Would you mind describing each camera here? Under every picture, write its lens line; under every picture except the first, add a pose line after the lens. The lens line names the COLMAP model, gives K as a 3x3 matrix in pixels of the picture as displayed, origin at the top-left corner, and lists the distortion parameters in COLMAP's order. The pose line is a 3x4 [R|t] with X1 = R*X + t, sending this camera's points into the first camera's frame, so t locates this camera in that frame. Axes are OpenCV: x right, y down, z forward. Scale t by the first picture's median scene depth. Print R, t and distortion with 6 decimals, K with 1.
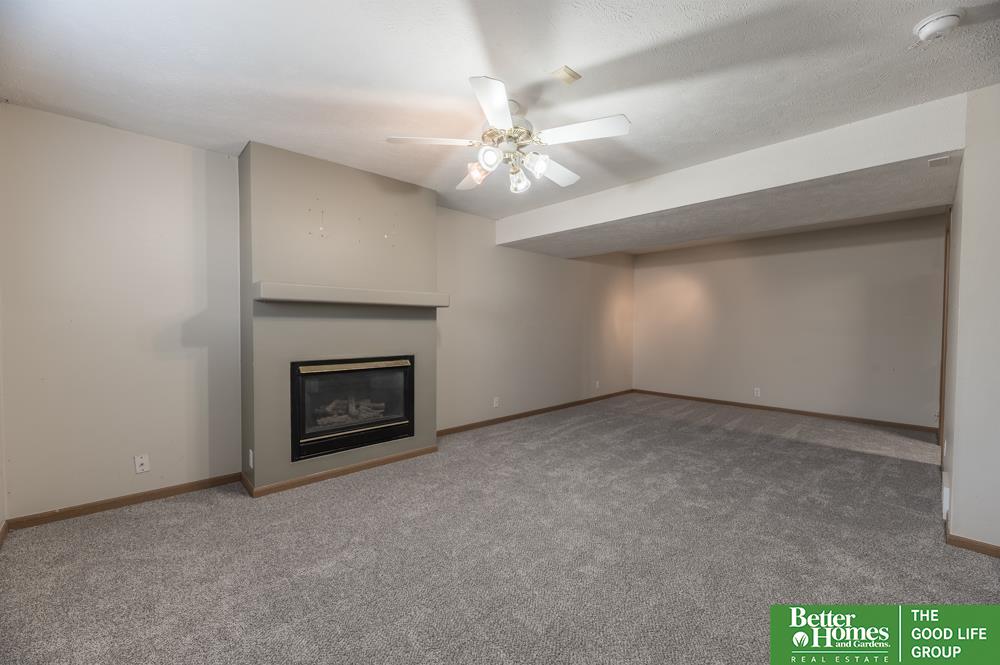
lens RADIAL K [[400.8, 0, 500.8], [0, 400.8, 334.0], [0, 0, 1]] dist [0.000140, -0.003453]
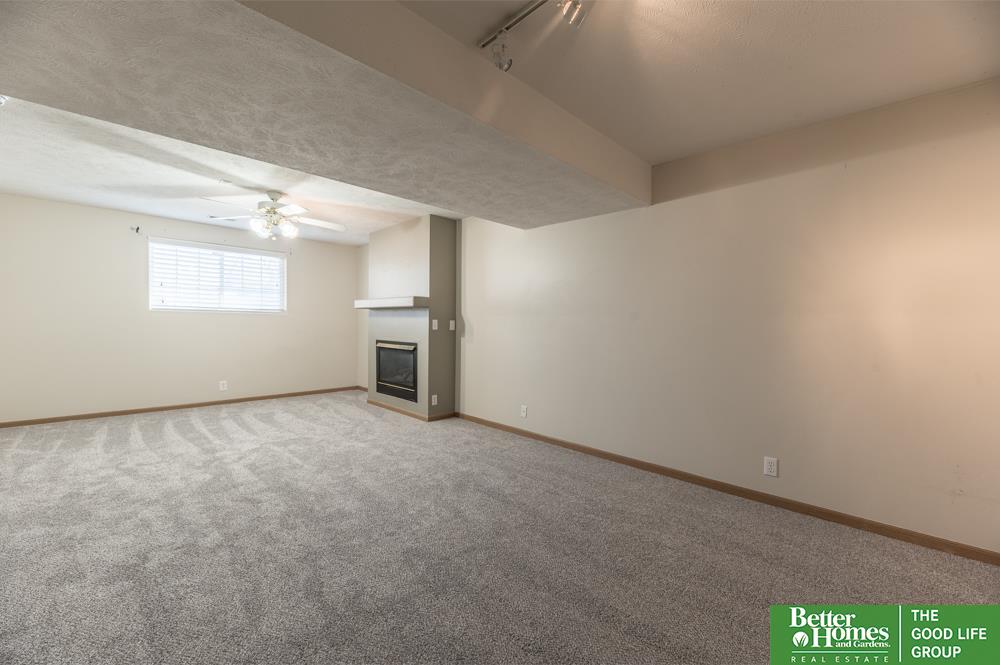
lens RADIAL K [[400.8, 0, 504.0], [0, 400.8, 330.2], [0, 0, 1]] dist [0.000140, -0.003453]
pose [[0.033332, 0.010518, -0.999389, 1.265557], [-0.035711, 0.999319, 0.009326, -0.015488], [0.998806, 0.035378, 0.033685, 1.366531]]
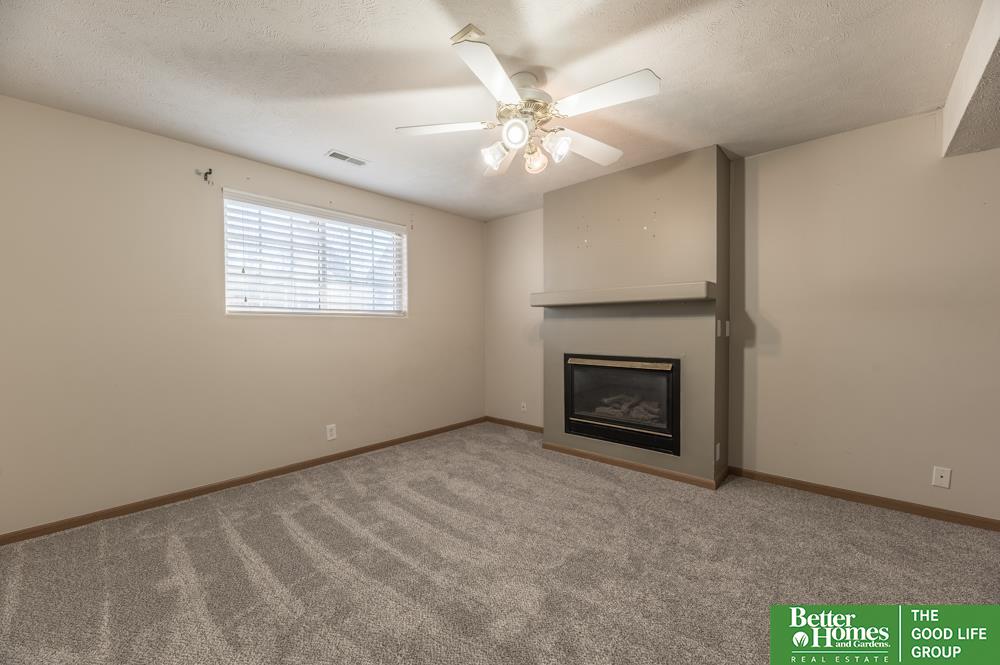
lens RADIAL K [[400.8, 0, 497.1], [0, 400.8, 331.4], [0, 0, 1]] dist [0.000140, -0.003453]
pose [[0.076313, 0.010183, -0.997032, 0.641736], [-0.013416, 0.999868, 0.009185, -0.008146], [0.996994, 0.012675, 0.076439, 0.608610]]
